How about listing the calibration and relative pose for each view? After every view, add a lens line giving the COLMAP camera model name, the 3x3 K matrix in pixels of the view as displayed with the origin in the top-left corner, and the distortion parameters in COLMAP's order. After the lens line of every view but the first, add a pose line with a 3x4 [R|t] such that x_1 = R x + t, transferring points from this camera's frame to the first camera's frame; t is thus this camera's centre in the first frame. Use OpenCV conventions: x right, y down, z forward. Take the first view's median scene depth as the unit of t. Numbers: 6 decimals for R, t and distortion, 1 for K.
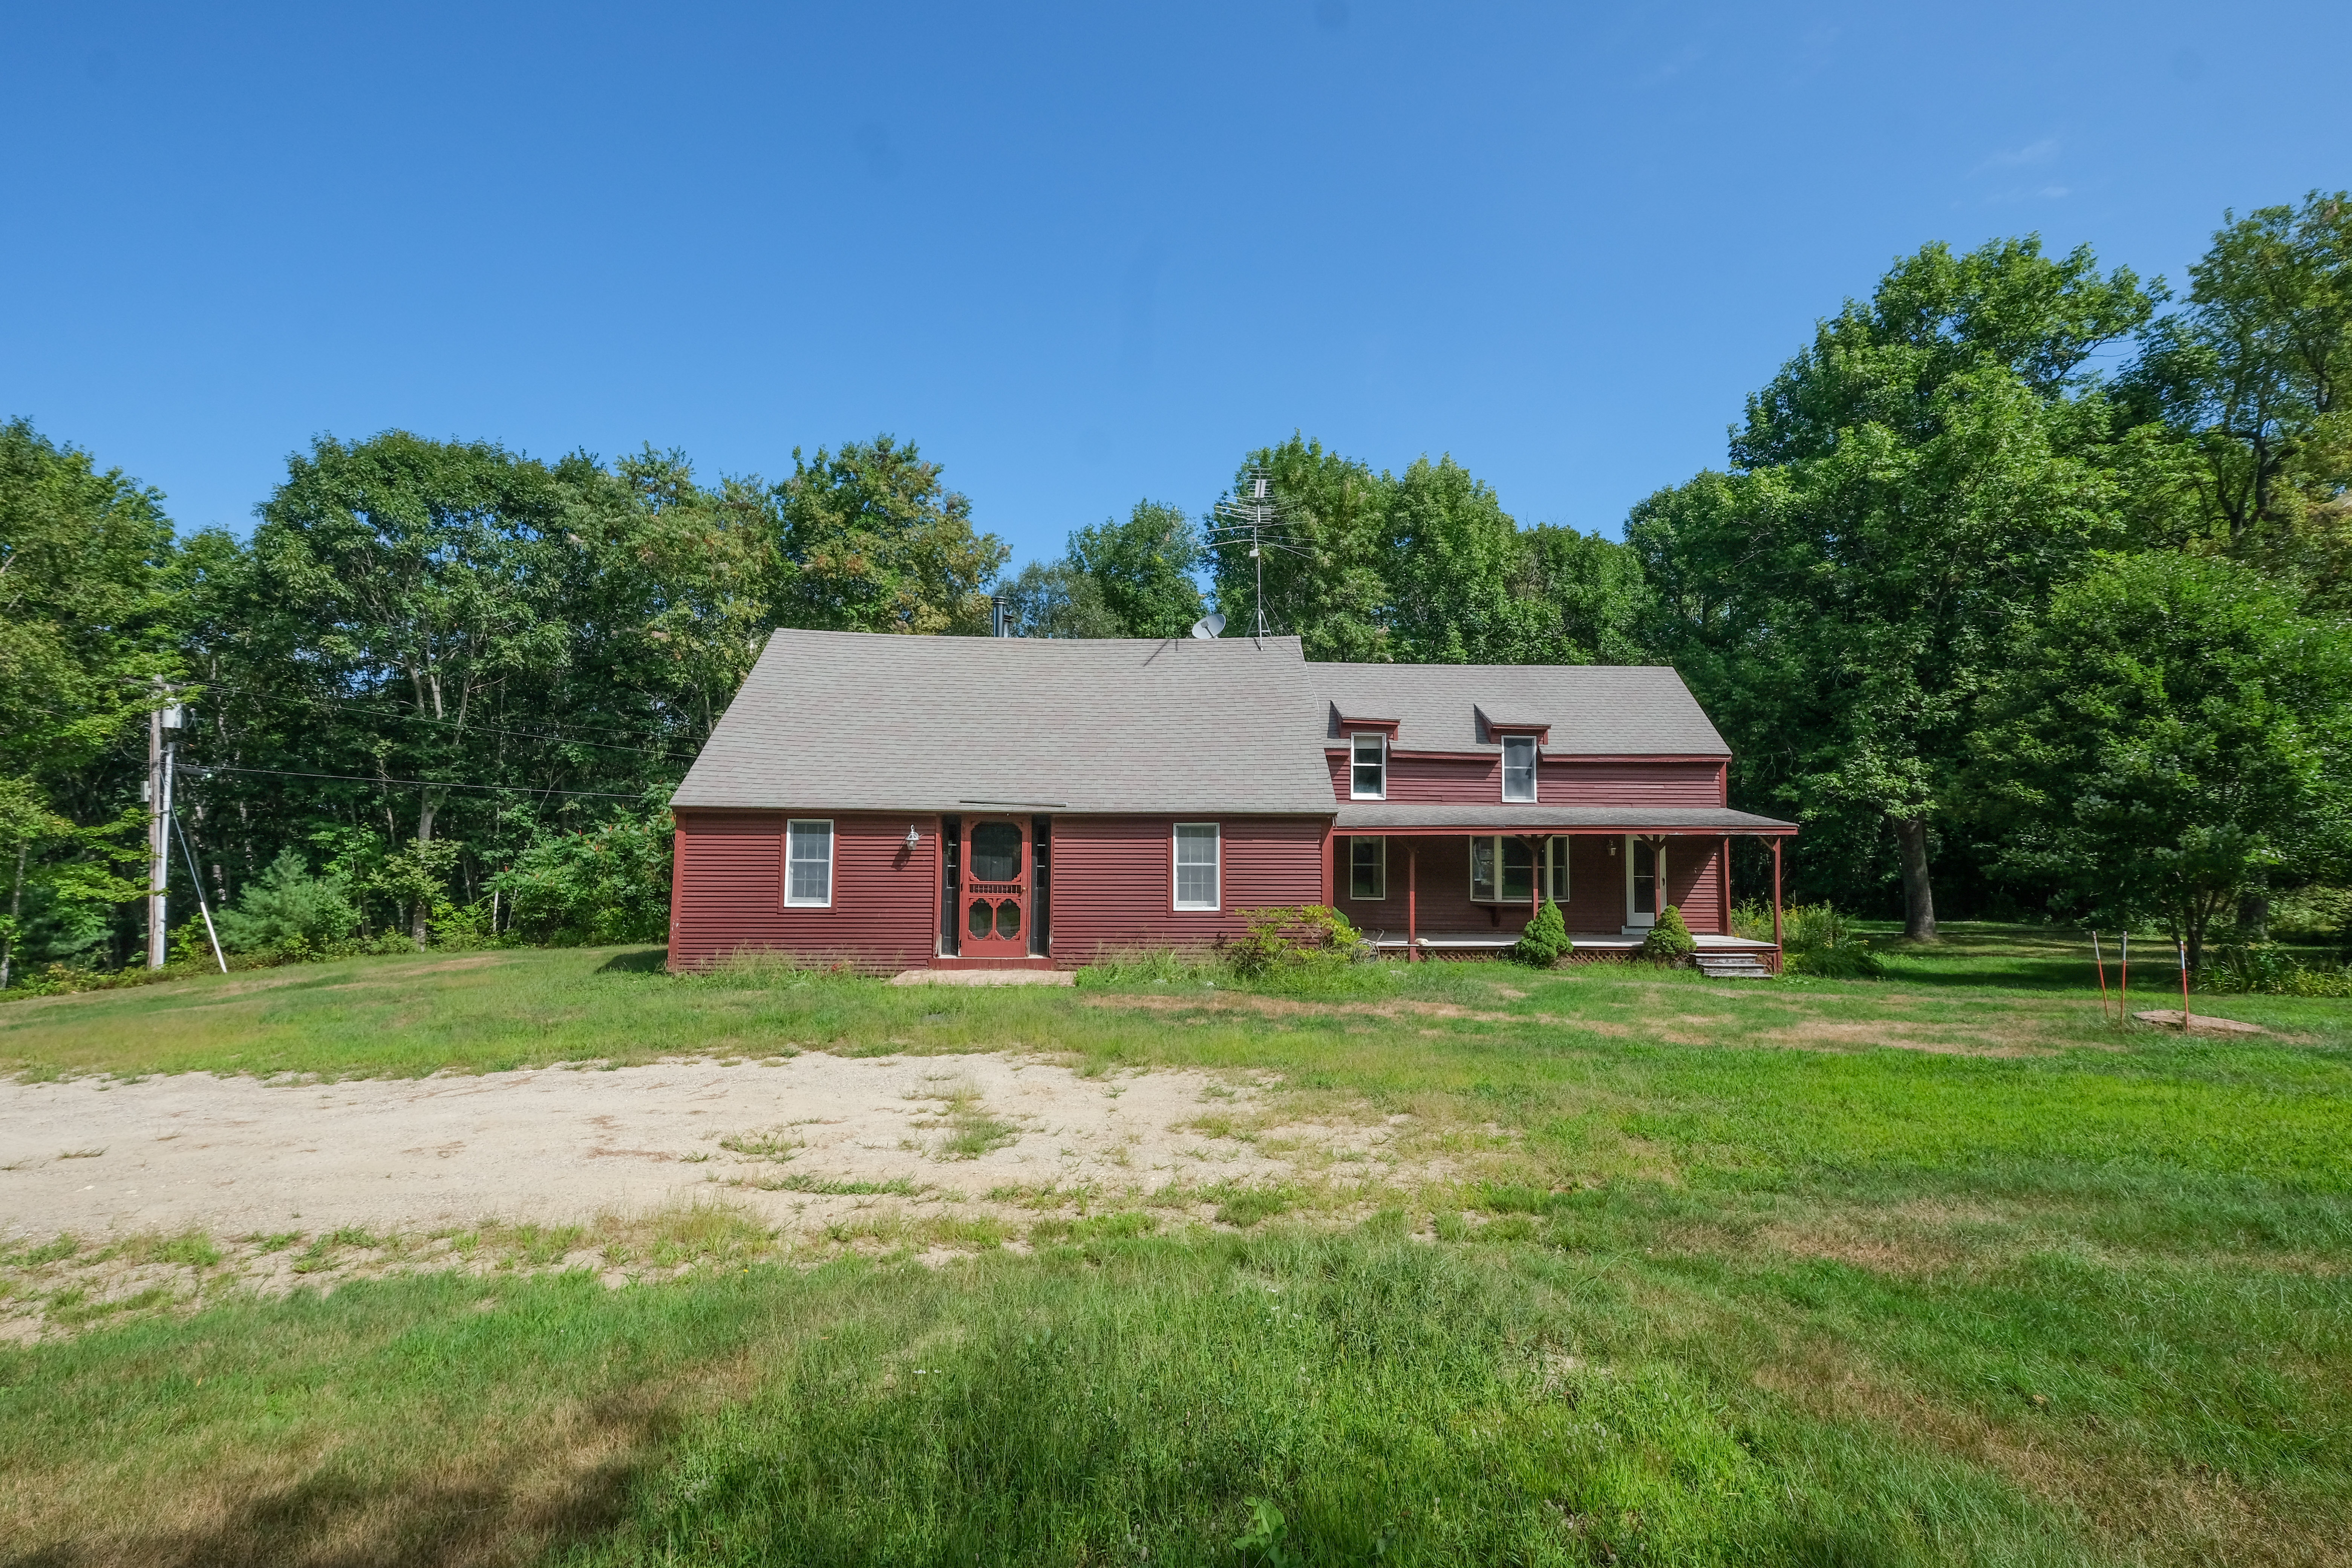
lens RADIAL K [[1035.9, 0, 1172.4], [0, 1035.9, 805.4], [0, 0, 1]] dist [-0.012201, 0.001042]
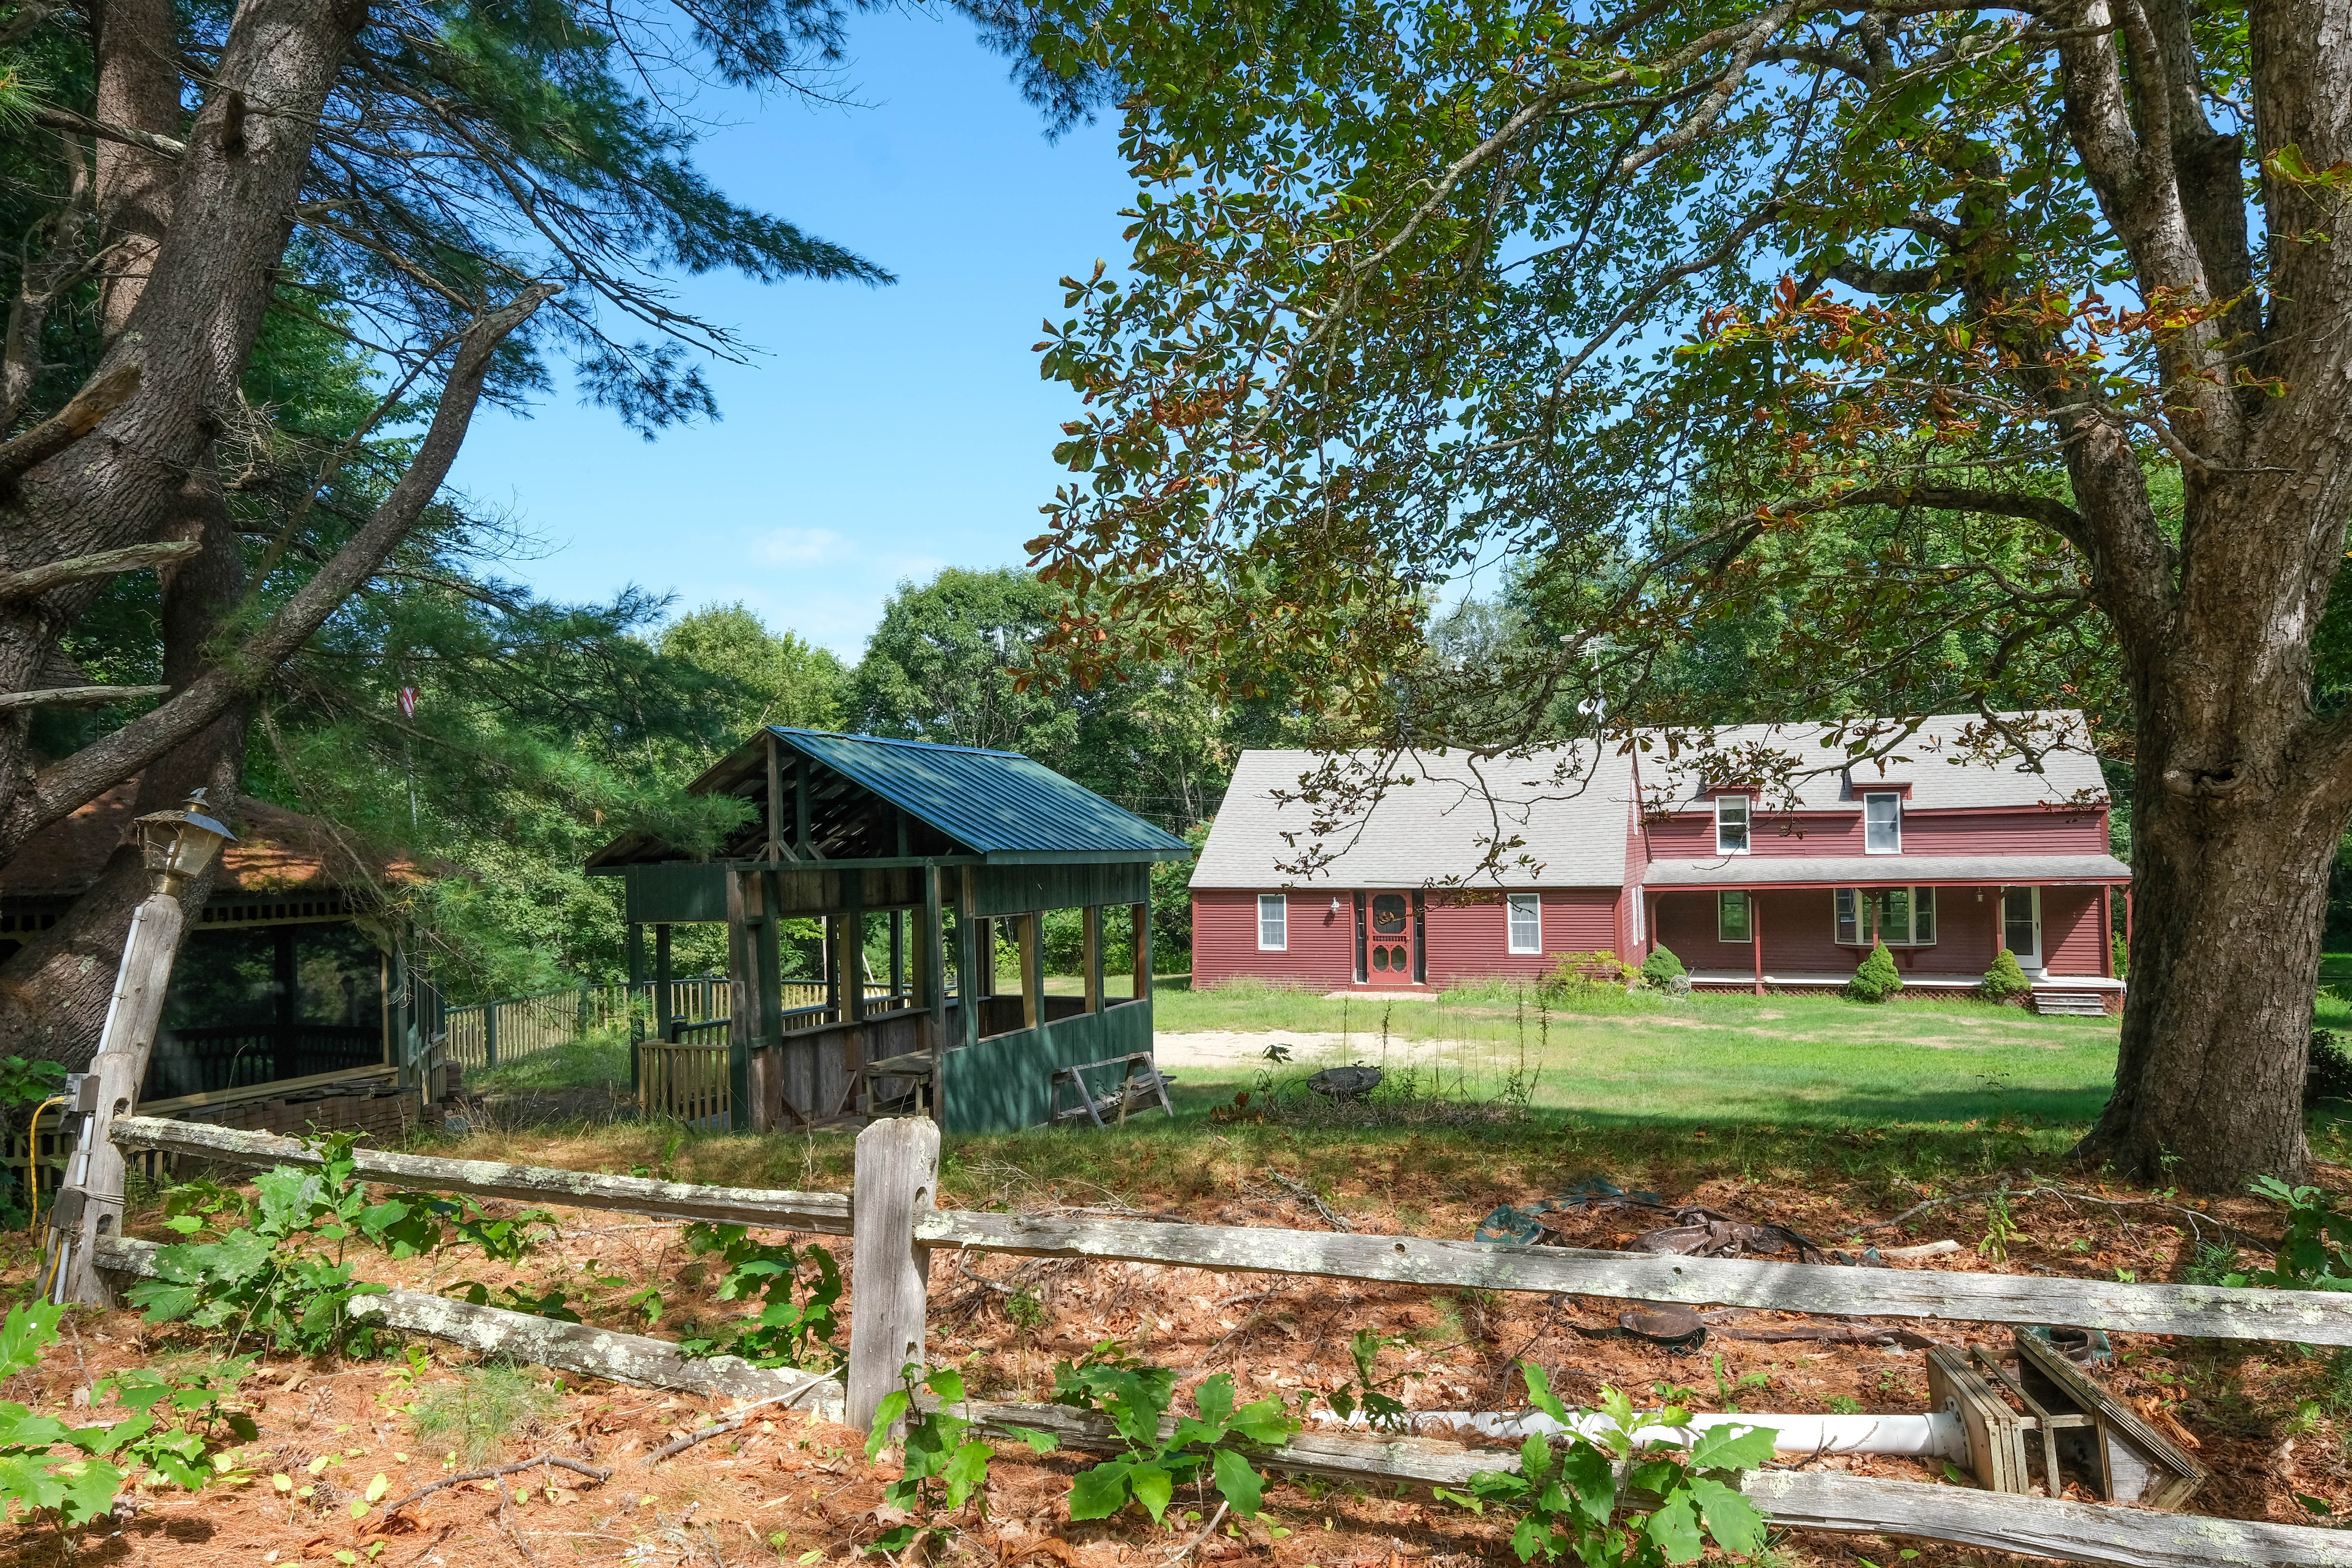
lens RADIAL K [[1344.7, 0, 1175.7], [0, 1344.7, 839.9], [0, 0, 1]] dist [-0.001319, -0.002020]
pose [[0.917155, -0.027241, -0.397598, 0.215306], [0.038675, 0.999036, 0.020764, -0.076632], [0.396650, -0.034421, 0.917325, -0.605067]]
